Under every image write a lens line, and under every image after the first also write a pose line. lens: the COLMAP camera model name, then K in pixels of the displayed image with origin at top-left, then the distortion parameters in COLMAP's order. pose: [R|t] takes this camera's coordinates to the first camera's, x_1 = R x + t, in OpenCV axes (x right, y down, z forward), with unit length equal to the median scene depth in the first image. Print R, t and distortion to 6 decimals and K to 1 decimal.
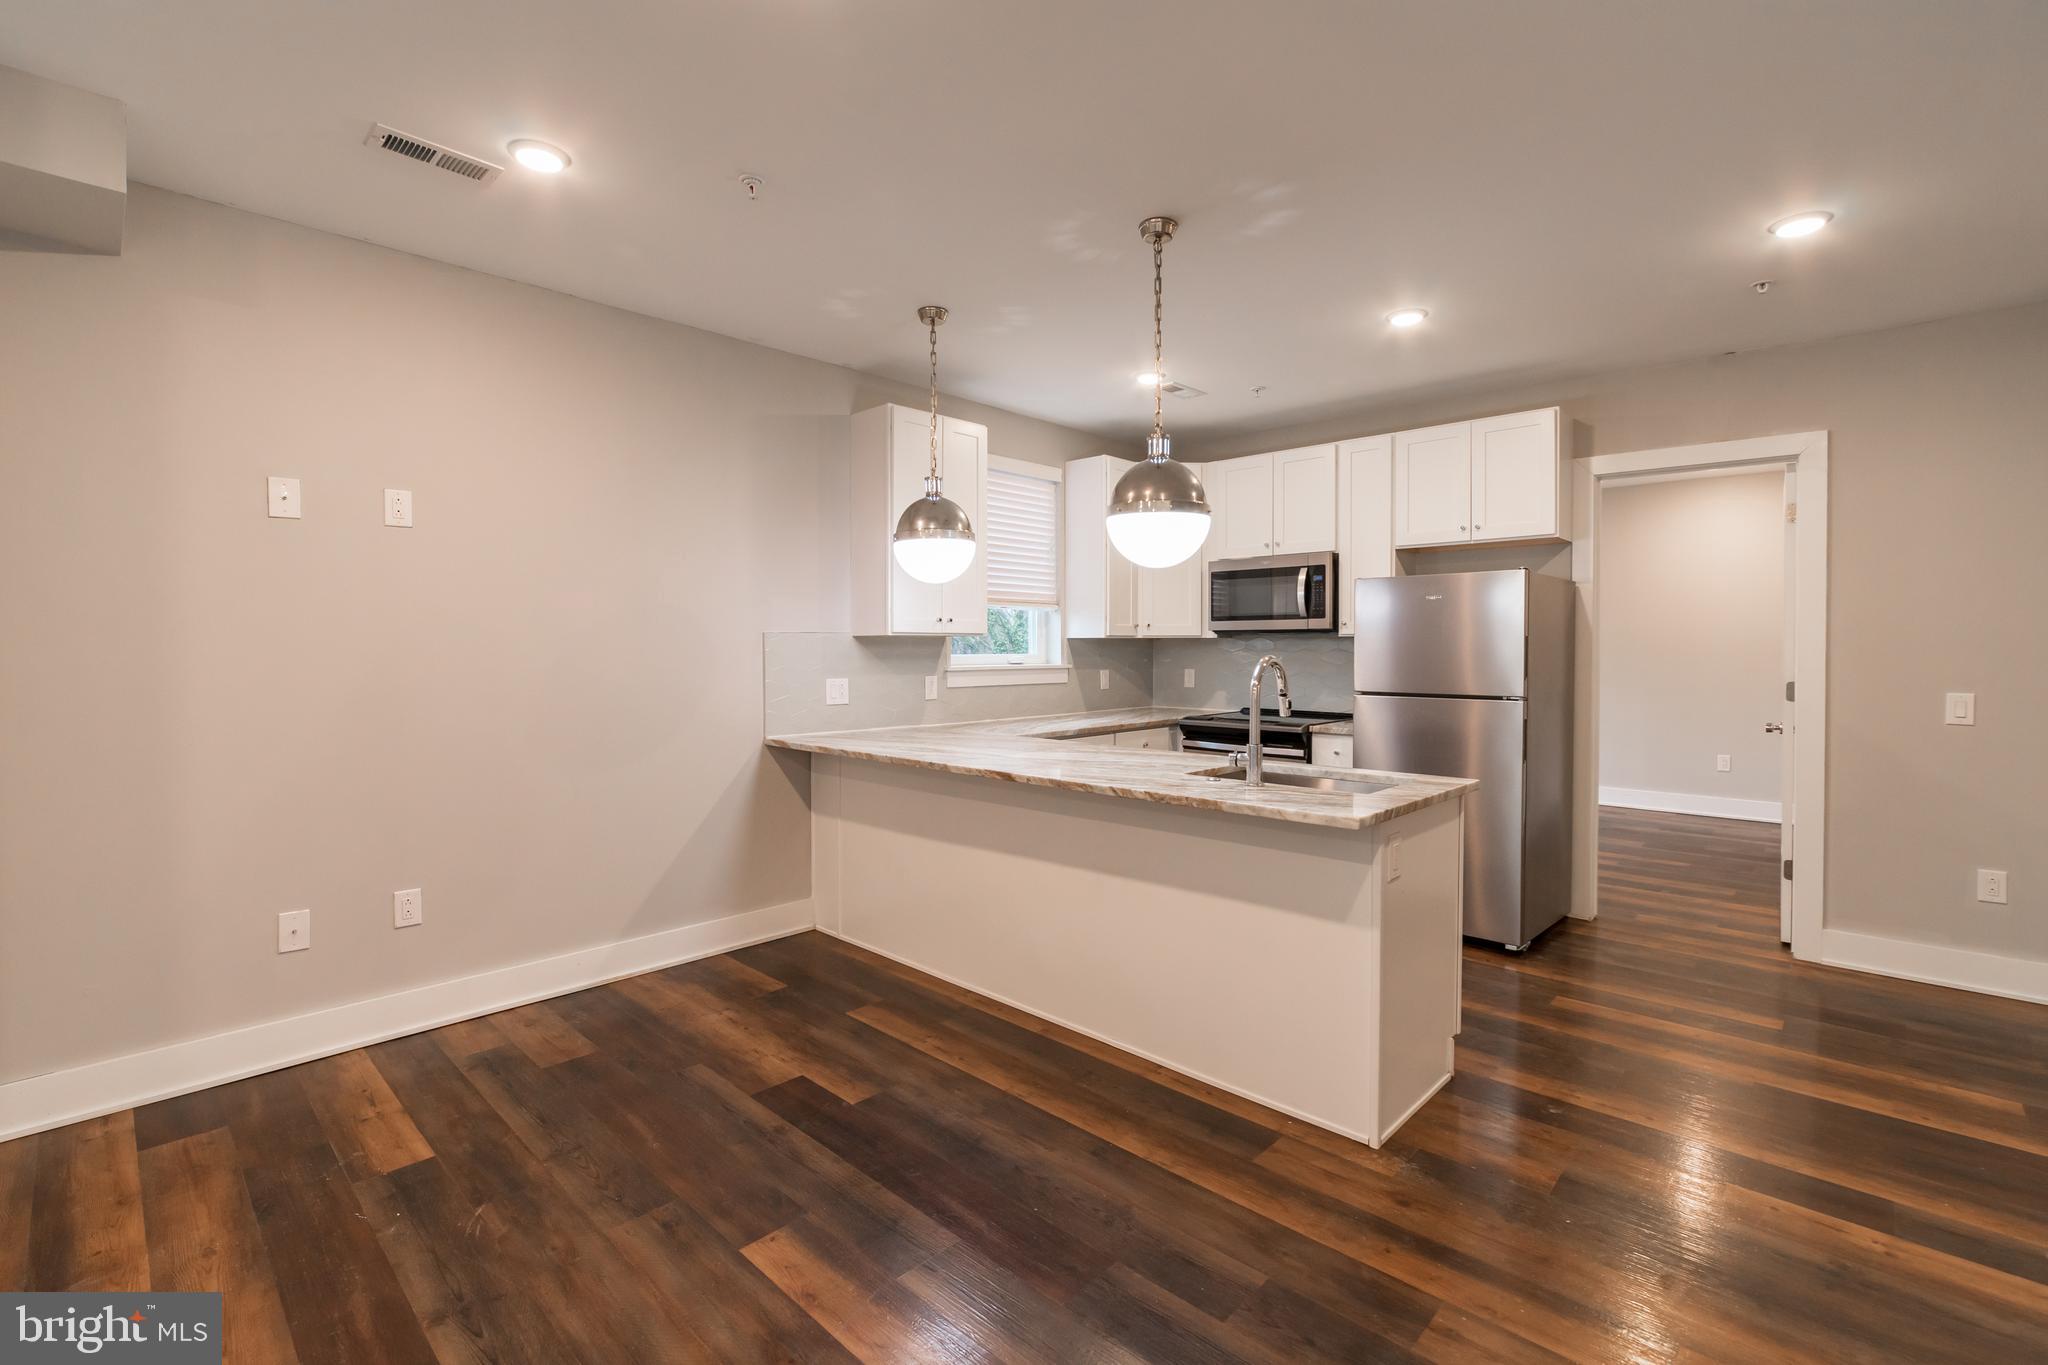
lens RADIAL K [[907.9, 0, 1029.0], [0, 907.9, 663.6], [0, 0, 1]] dist [-0.015973, -0.000208]
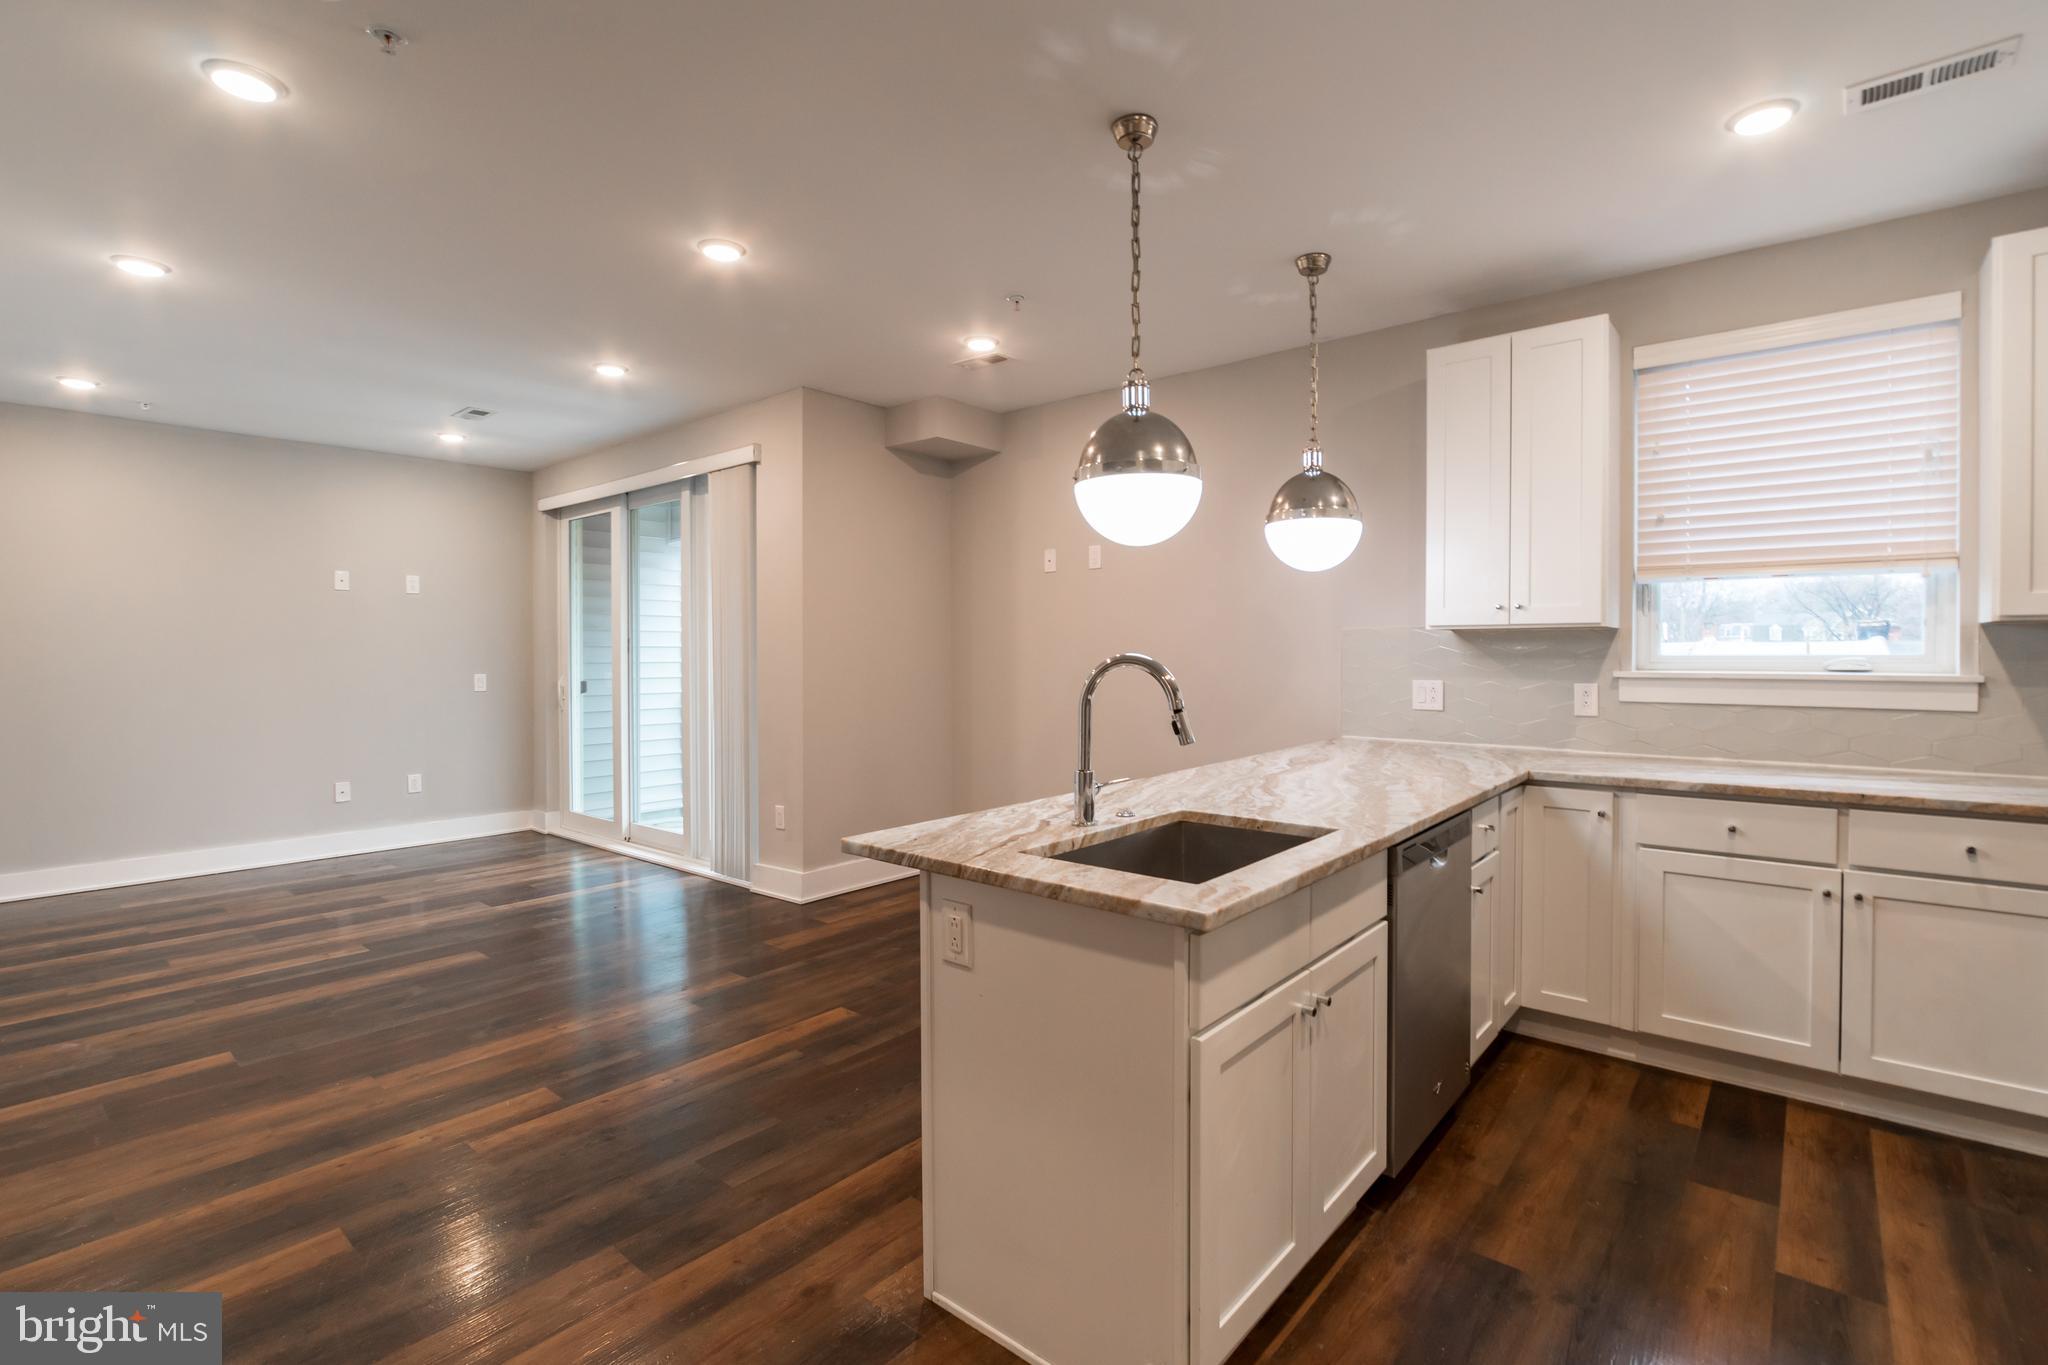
lens RADIAL K [[939.4, 0, 1061.2], [0, 939.4, 660.8], [0, 0, 1]] dist [-0.015160, 0.000472]
pose [[0.073098, 0.013380, -0.997235, 0.647327], [-0.014042, 0.999825, 0.012385, -0.008012], [0.997226, 0.013098, 0.073273, 0.576037]]
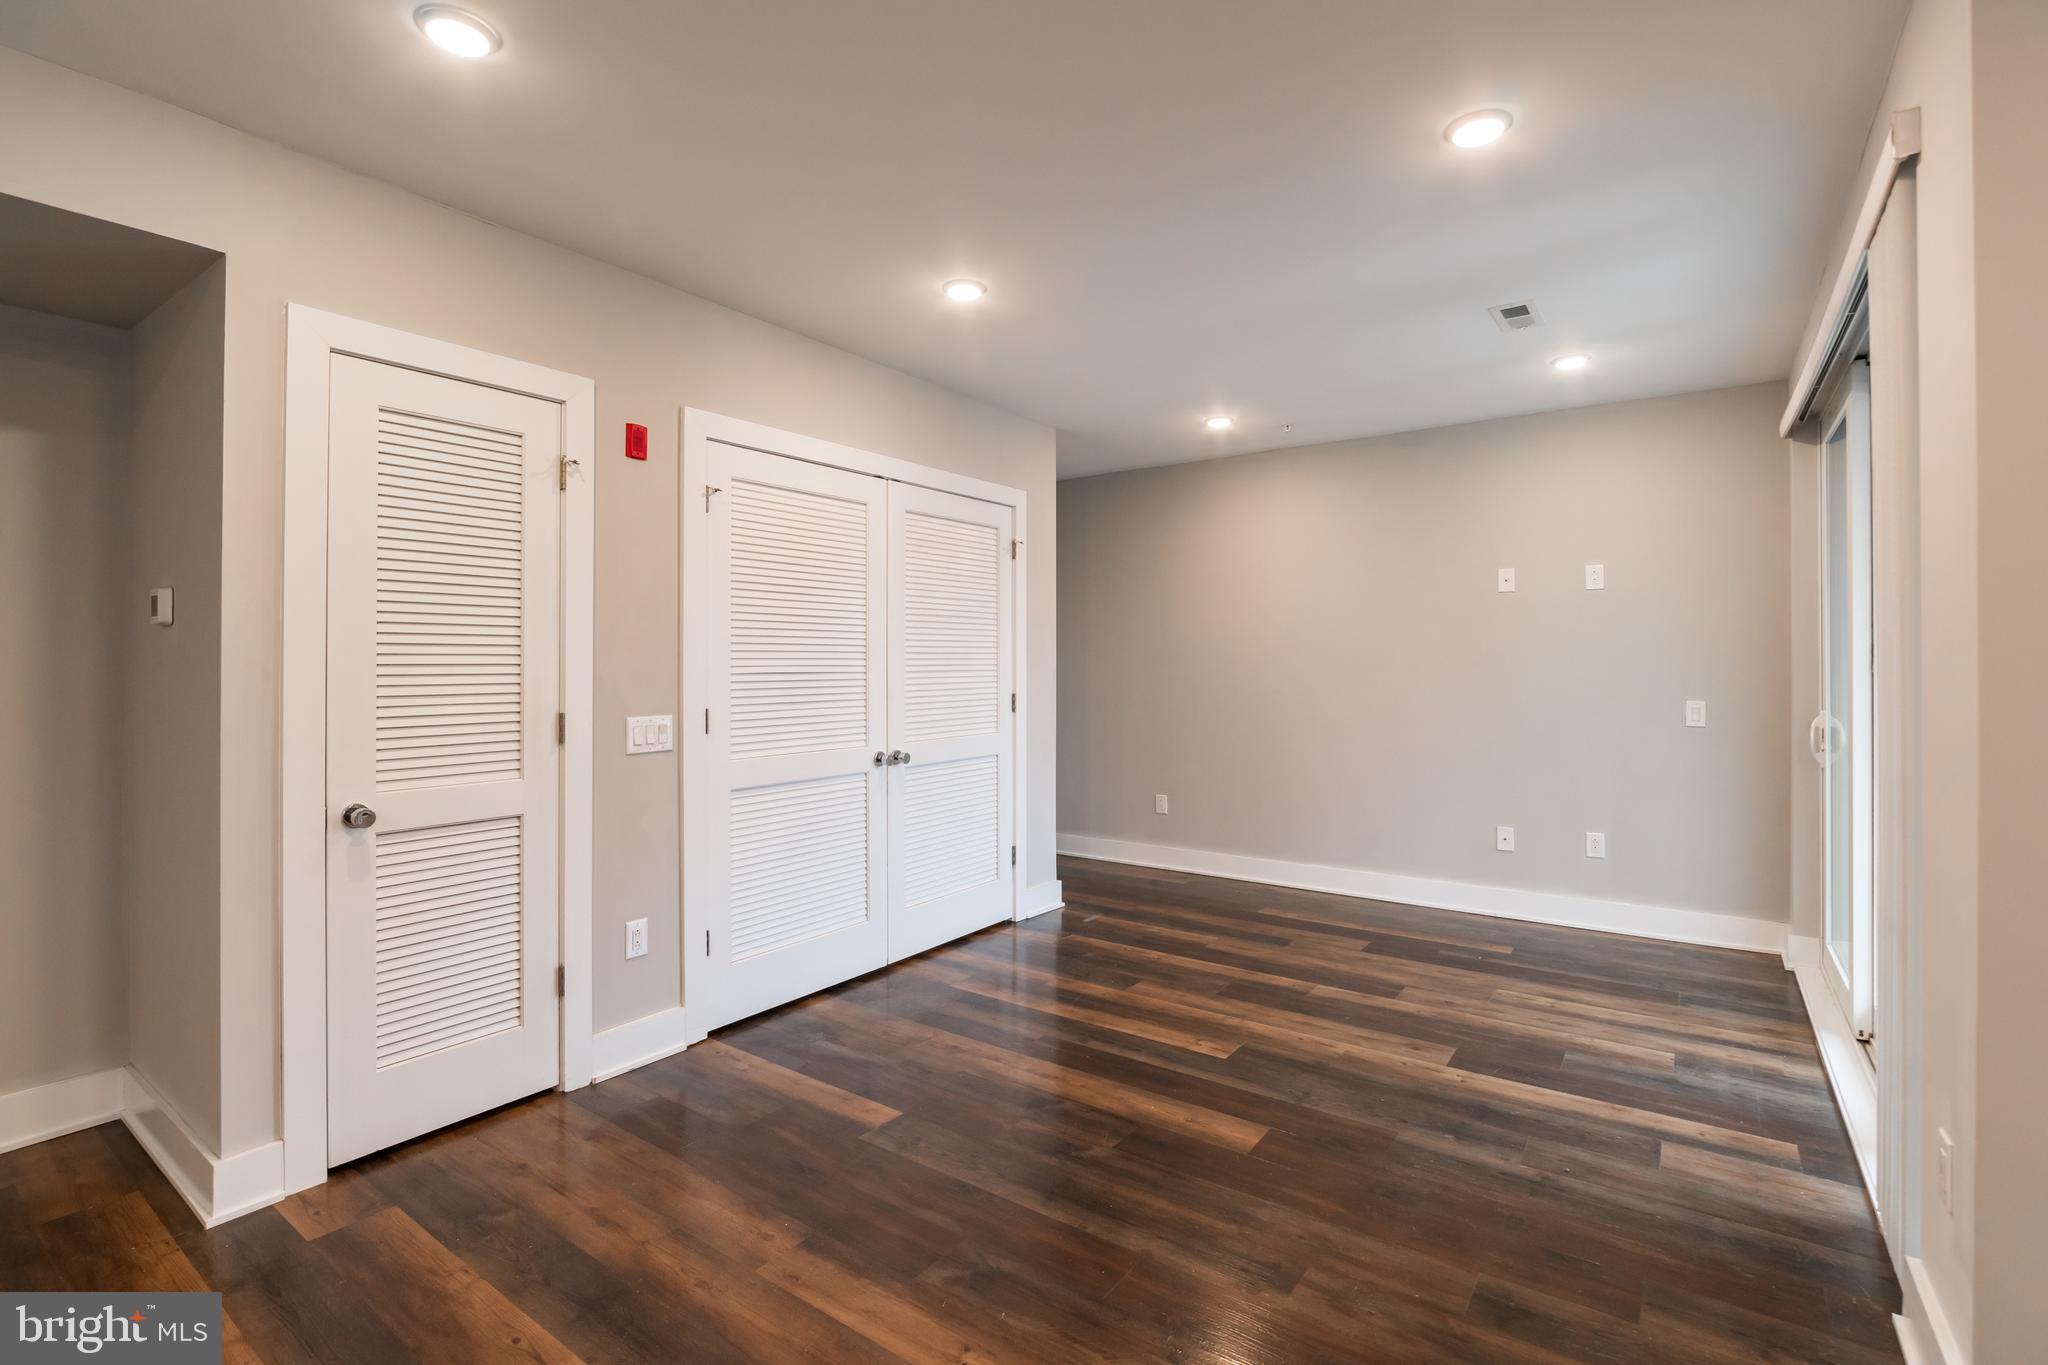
lens RADIAL K [[907.9, 0, 1029.0], [0, 907.9, 663.6], [0, 0, 1]] dist [-0.015973, -0.000208]
pose [[-0.991671, 0.006238, -0.128649, -0.100395], [0.004528, 0.999898, 0.013578, -0.011551], [0.128721, 0.012883, -0.991597, 0.627205]]
